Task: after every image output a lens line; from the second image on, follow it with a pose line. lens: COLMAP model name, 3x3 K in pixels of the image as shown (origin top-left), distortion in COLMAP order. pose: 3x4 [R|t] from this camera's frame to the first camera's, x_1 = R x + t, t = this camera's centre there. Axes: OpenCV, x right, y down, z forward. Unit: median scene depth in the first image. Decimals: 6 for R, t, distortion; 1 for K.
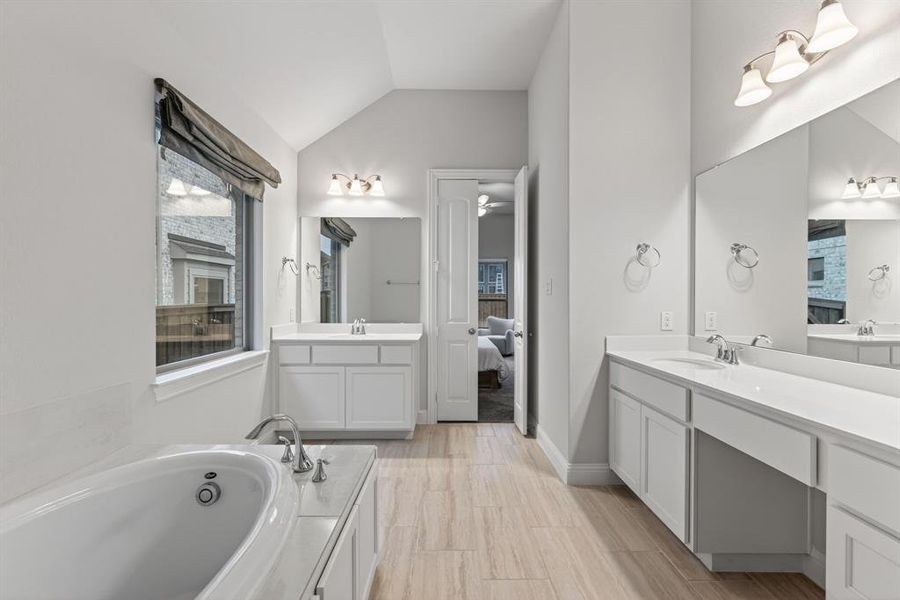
lens RADIAL K [[387.3, 0, 445.2], [0, 387.3, 298.9], [0, 0, 1]] dist [0.002662, 0.001472]
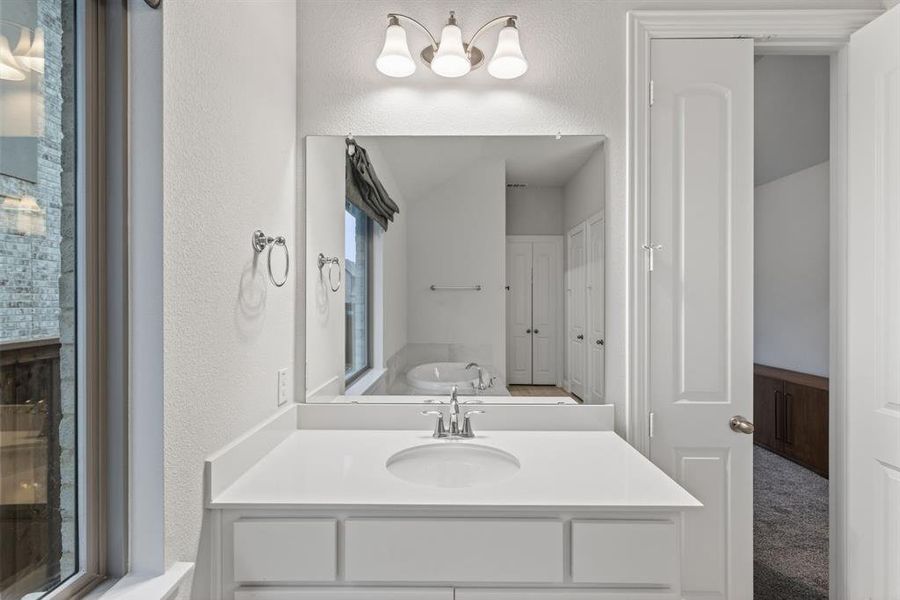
lens RADIAL K [[387.3, 0, 444.1], [0, 387.3, 299.9], [0, 0, 1]] dist [0.002662, 0.001472]
pose [[0.999918, -0.000795, -0.012794, -0.234891], [0.000826, 0.999997, 0.002422, -0.045746], [0.012792, -0.002433, 0.999915, 0.628822]]
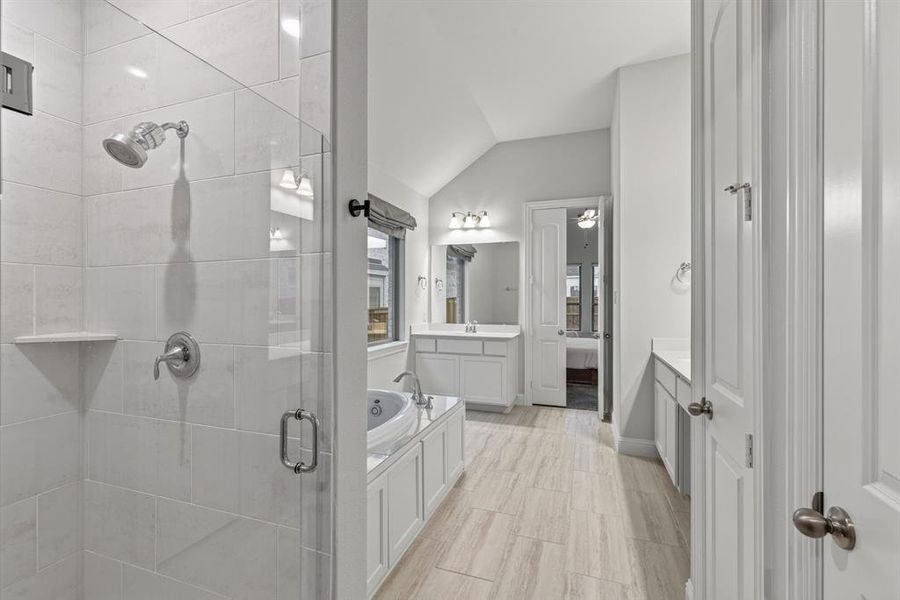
lens RADIAL K [[387.3, 0, 446.8], [0, 387.3, 300.6], [0, 0, 1]] dist [0.002662, 0.001472]
pose [[0.940376, 0.000416, -0.340137, 0.149928], [-0.000253, 1.000000, 0.000524, -0.018112], [0.340137, -0.000407, 0.940376, -0.276590]]
